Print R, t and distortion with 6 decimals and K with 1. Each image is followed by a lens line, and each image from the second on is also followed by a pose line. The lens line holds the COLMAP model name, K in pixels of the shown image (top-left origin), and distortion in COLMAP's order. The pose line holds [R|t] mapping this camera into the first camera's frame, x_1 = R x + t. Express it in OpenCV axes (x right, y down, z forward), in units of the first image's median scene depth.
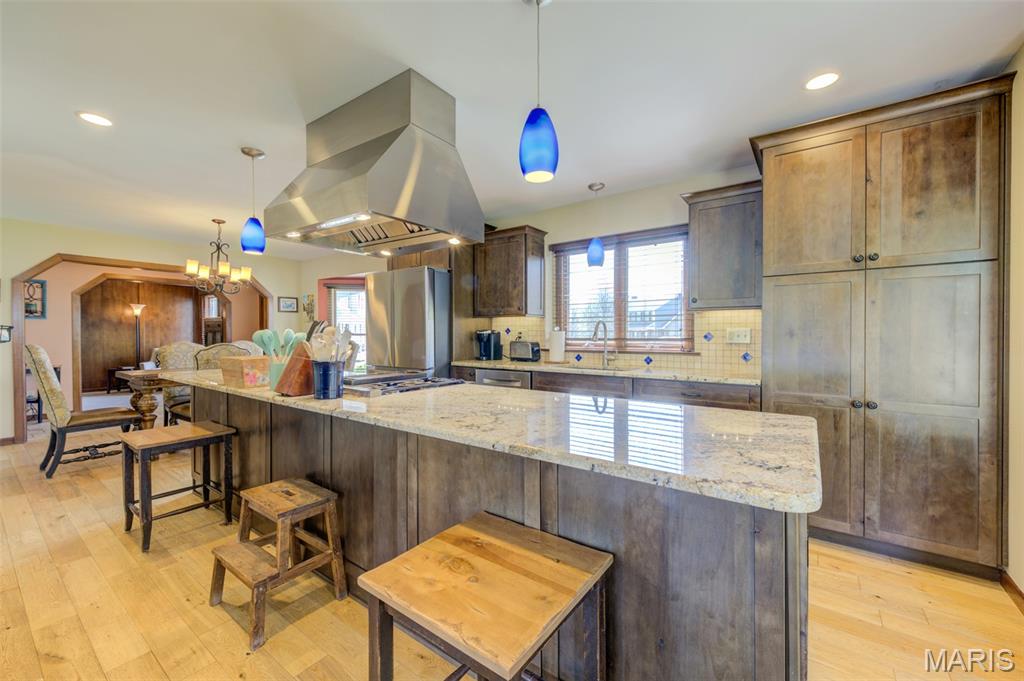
lens RADIAL K [[409.6, 0, 525.3], [0, 409.6, 337.3], [0, 0, 1]] dist [0.009156, -0.000783]
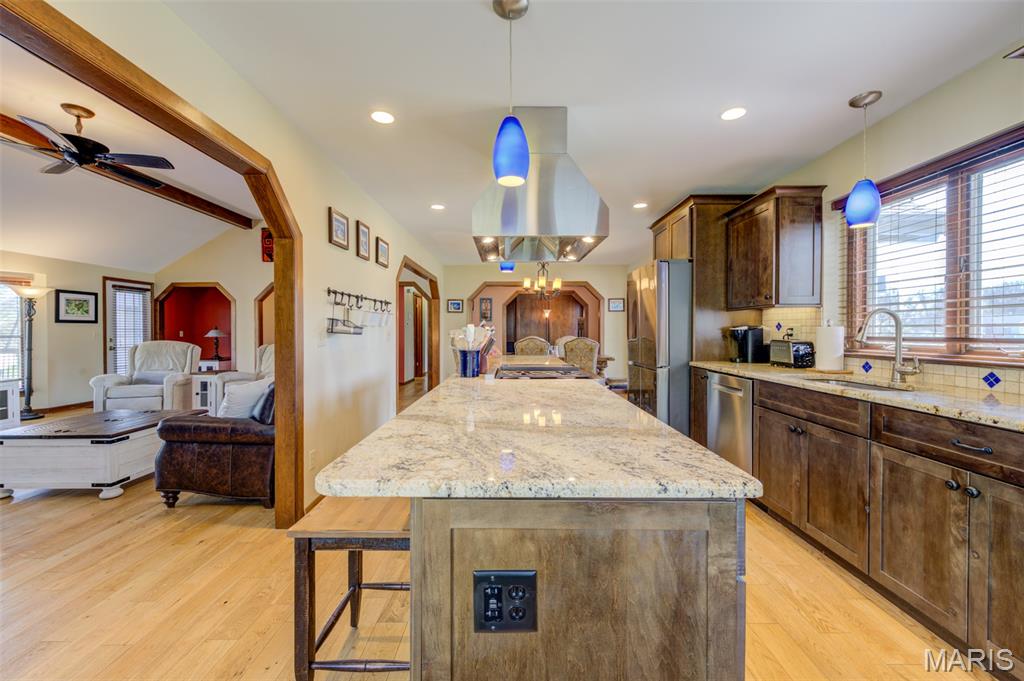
lens RADIAL K [[409.6, 0, 490.5], [0, 409.6, 335.7], [0, 0, 1]] dist [0.009156, -0.000783]
pose [[0.566139, 0.010425, -0.824244, 0.306723], [-0.006862, 0.999945, 0.007934, -0.000603], [0.824281, 0.001164, 0.566180, 0.126325]]
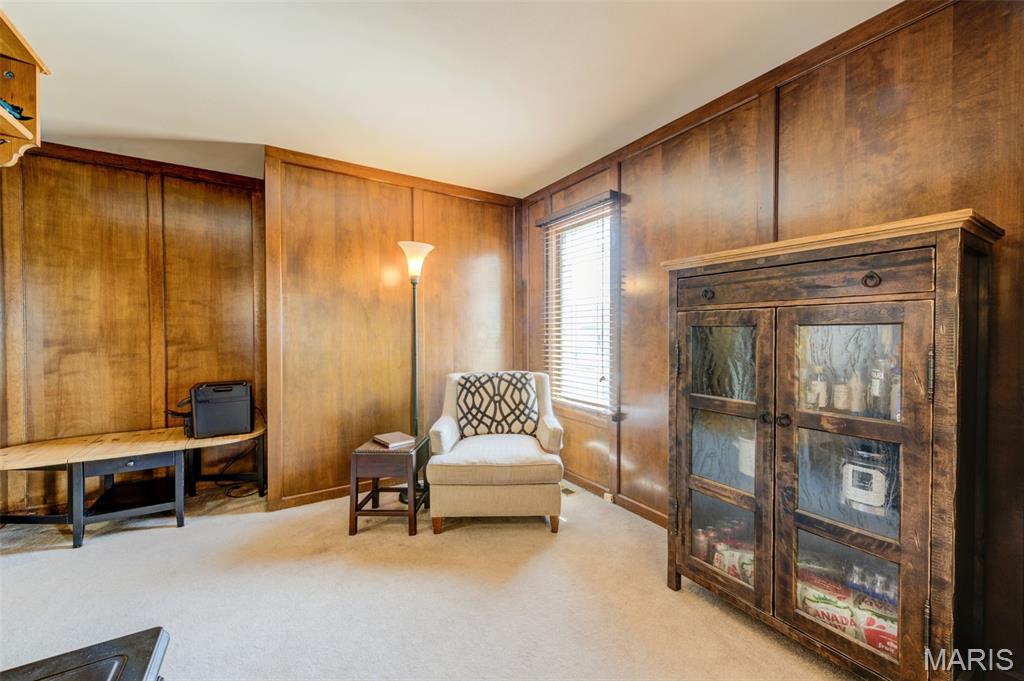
lens RADIAL K [[409.6, 0, 513.3], [0, 409.6, 338.9], [0, 0, 1]] dist [0.009156, -0.000783]
pose [[0.922638, 0.005270, -0.385631, -1.420088], [-0.004280, 0.999985, 0.003425, -0.008532], [0.385643, -0.001509, 0.922647, 1.389728]]
